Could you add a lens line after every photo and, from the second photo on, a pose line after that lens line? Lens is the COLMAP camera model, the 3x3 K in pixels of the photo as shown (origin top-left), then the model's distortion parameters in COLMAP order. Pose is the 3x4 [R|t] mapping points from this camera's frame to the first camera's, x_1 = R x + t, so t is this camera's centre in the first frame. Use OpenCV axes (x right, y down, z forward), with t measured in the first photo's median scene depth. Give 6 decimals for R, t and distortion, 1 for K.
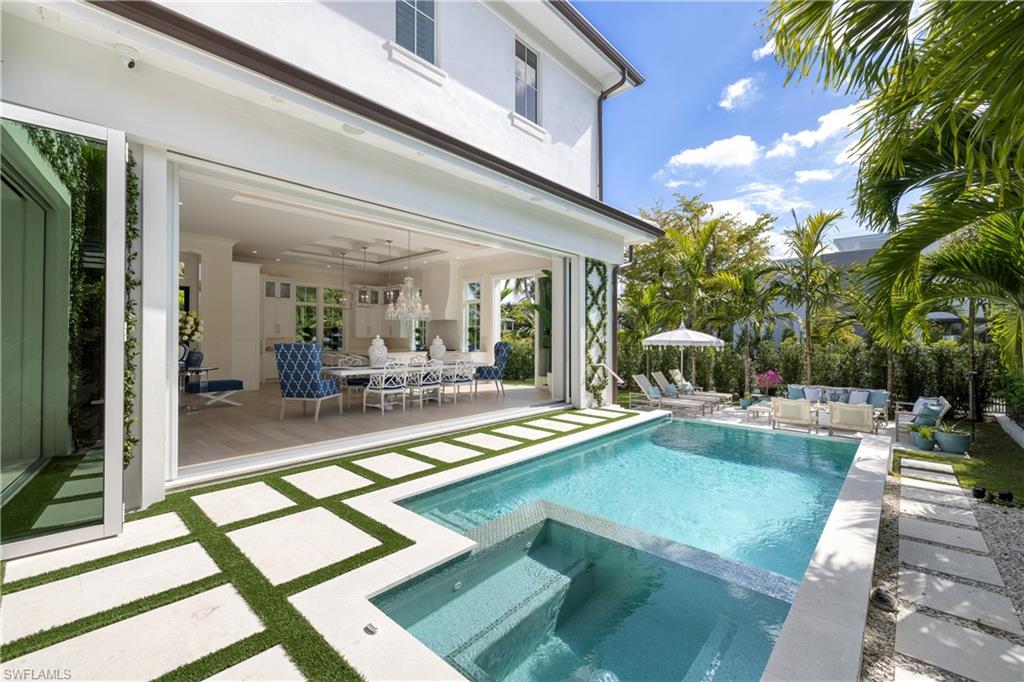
lens RADIAL K [[430.9, 0, 512.0], [0, 430.9, 341.0], [0, 0, 1]] dist [0.000269, 0.000018]
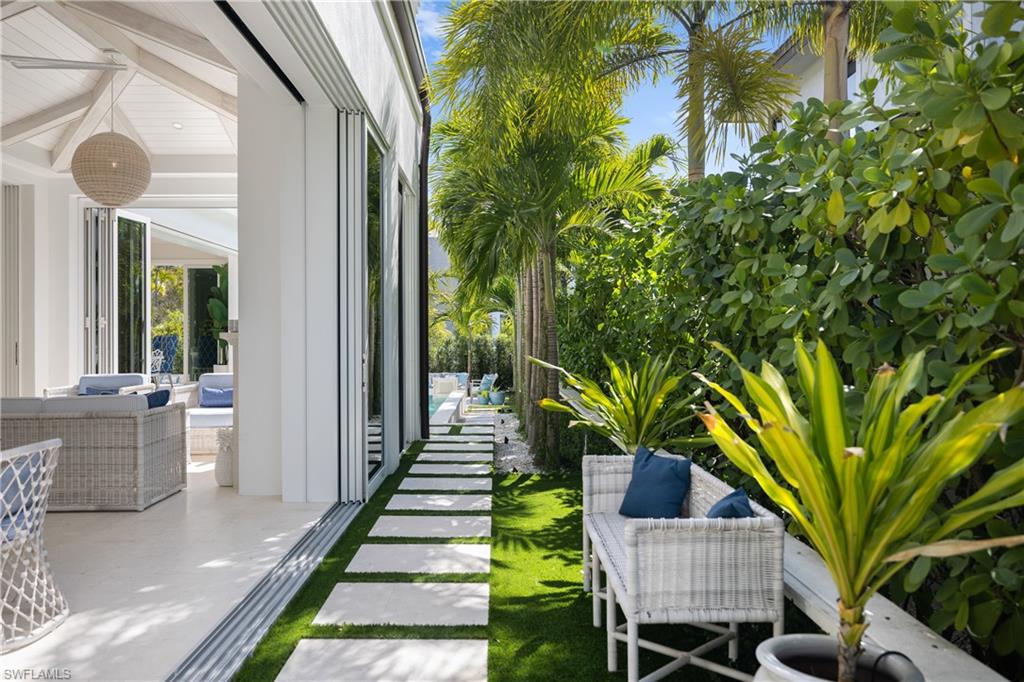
lens RADIAL K [[796.9, 0, 512.0], [0, 796.9, 341.0], [0, 0, 1]] dist [-0.000067, -0.000025]
pose [[0.727356, -0.003094, 0.686254, -0.638218], [0.003188, 0.999994, 0.001129, 0.018395], [-0.686253, 0.001367, 0.727361, -0.790331]]
